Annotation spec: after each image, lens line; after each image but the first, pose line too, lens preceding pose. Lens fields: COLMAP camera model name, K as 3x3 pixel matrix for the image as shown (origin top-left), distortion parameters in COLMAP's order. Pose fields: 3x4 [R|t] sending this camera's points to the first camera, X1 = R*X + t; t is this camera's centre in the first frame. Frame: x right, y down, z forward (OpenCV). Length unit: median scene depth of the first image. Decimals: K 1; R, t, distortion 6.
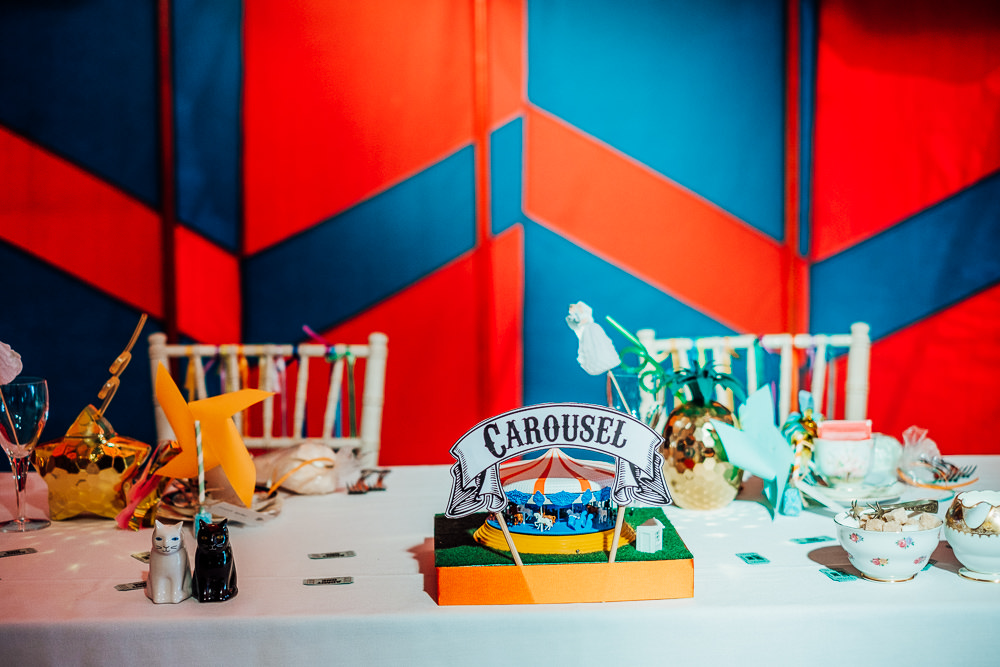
lens RADIAL K [[1624.1, 0, 500.0], [0, 1624.1, 333.5], [0, 0, 1]] dist [-0.070749, 0.799349]
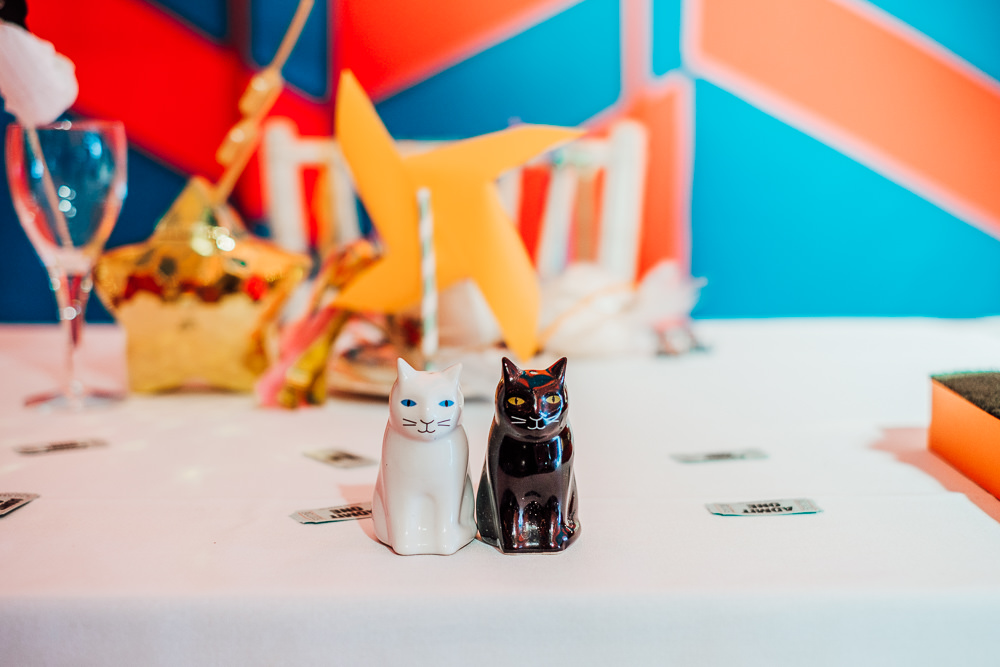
lens RADIAL K [[1624.1, 0, 500.0], [0, 1624.1, 333.5], [0, 0, 1]] dist [-0.070749, 0.799349]
pose [[0.999866, 0.006600, -0.015001, -0.153814], [-0.006108, 0.999448, 0.032650, 0.080645], [0.015208, -0.032554, 0.999354, 0.492868]]
